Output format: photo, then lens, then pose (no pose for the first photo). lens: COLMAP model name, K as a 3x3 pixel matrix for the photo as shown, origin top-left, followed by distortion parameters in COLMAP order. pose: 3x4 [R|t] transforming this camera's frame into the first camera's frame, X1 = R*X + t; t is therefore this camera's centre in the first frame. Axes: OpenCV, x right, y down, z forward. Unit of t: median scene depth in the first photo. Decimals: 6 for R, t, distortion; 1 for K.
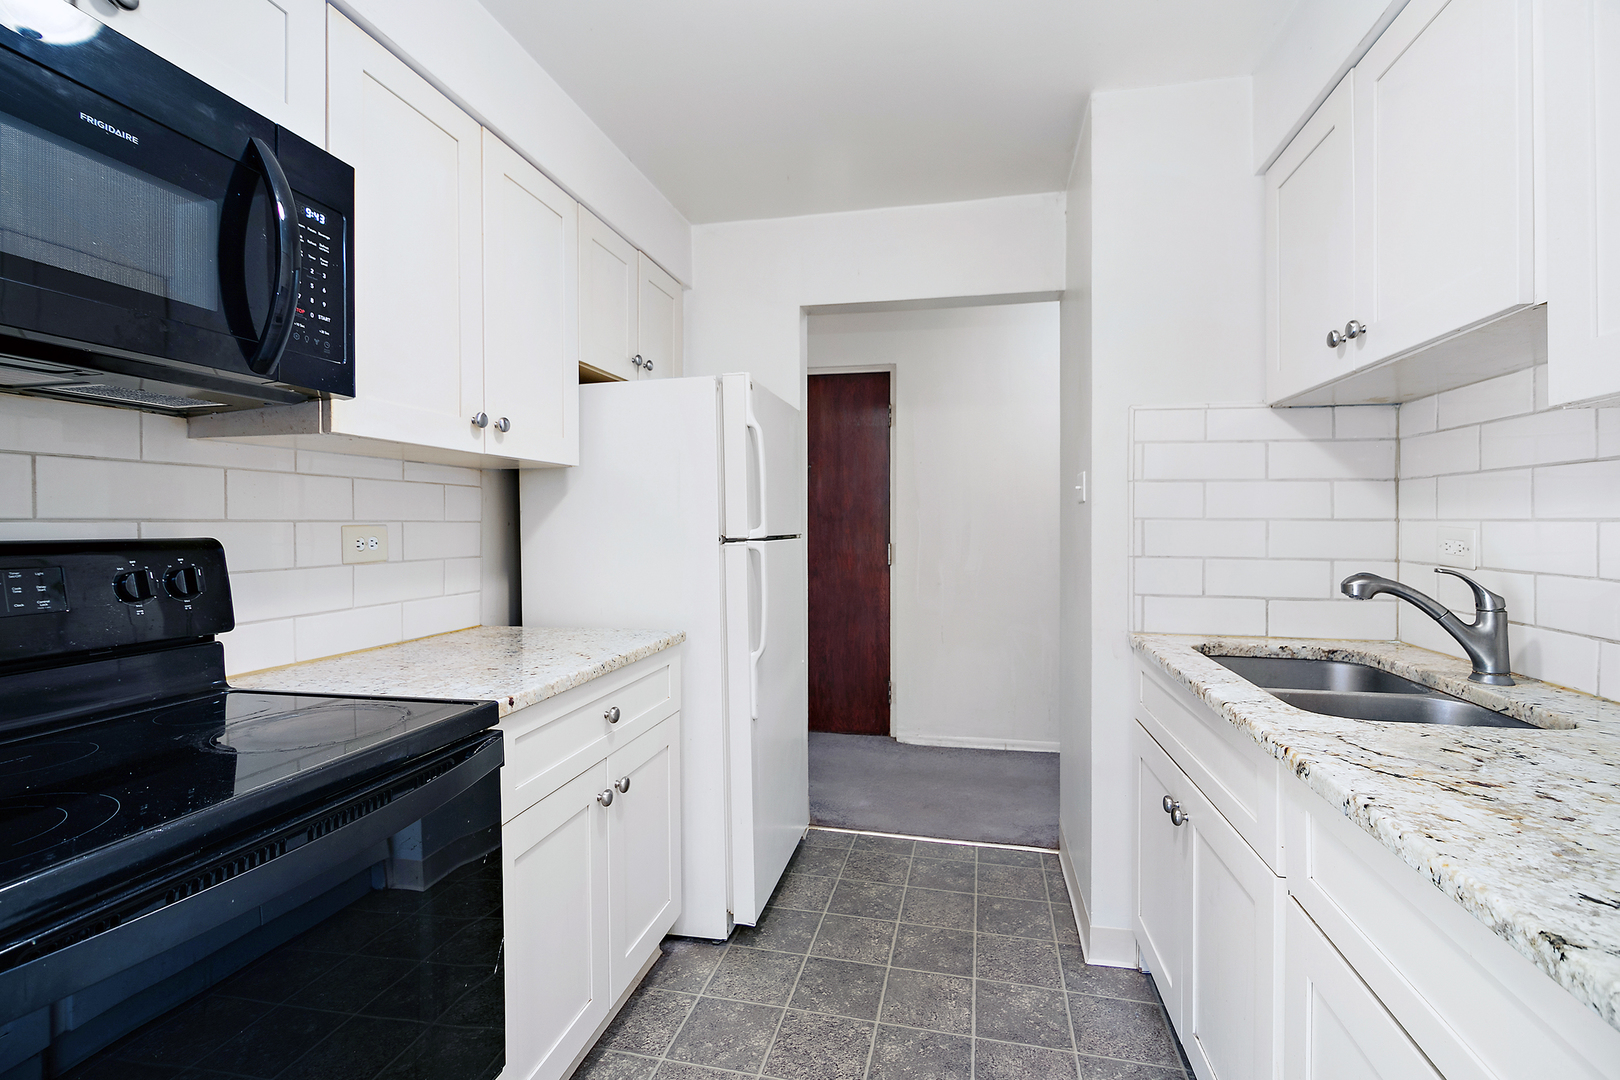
lens RADIAL K [[734.7, 0, 806.5], [0, 734.7, 521.7], [0, 0, 1]] dist [-0.000442, -0.000064]
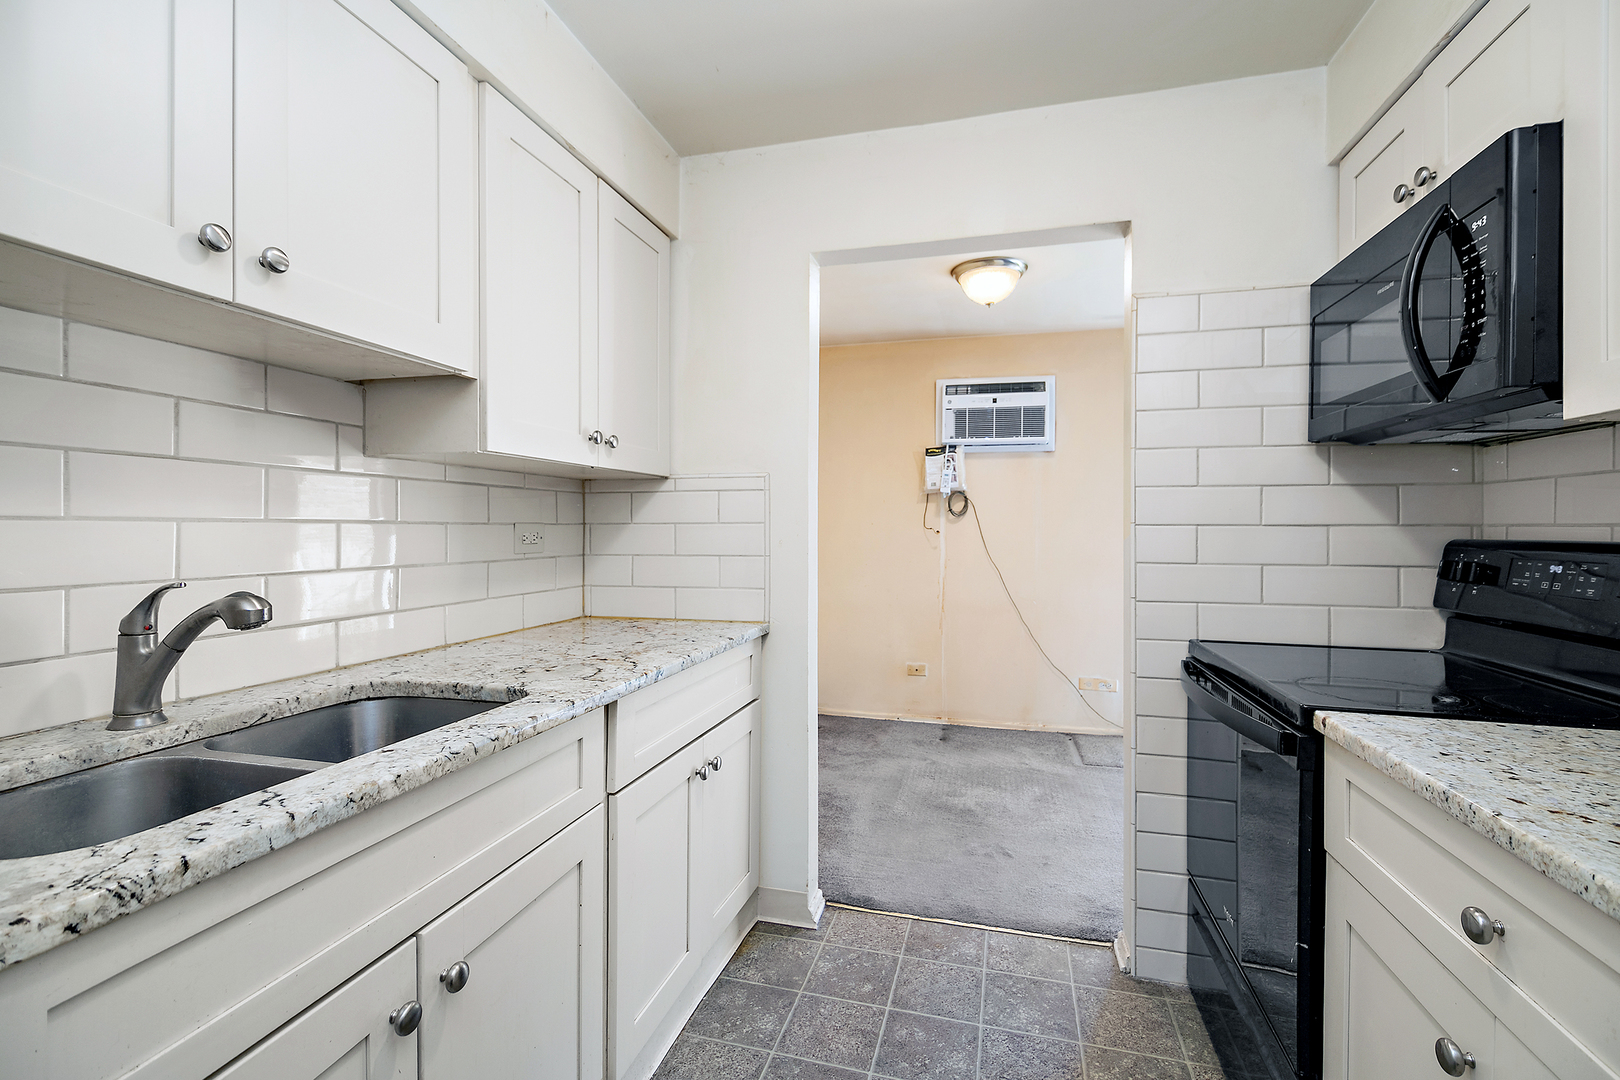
lens RADIAL K [[734.7, 0, 806.5], [0, 734.7, 521.7], [0, 0, 1]] dist [-0.000442, -0.000064]
pose [[-0.999205, -0.004619, 0.039598, 0.302604], [-0.004637, 0.999989, -0.000364, -0.002672], [-0.039596, -0.000547, -0.999216, 1.864236]]
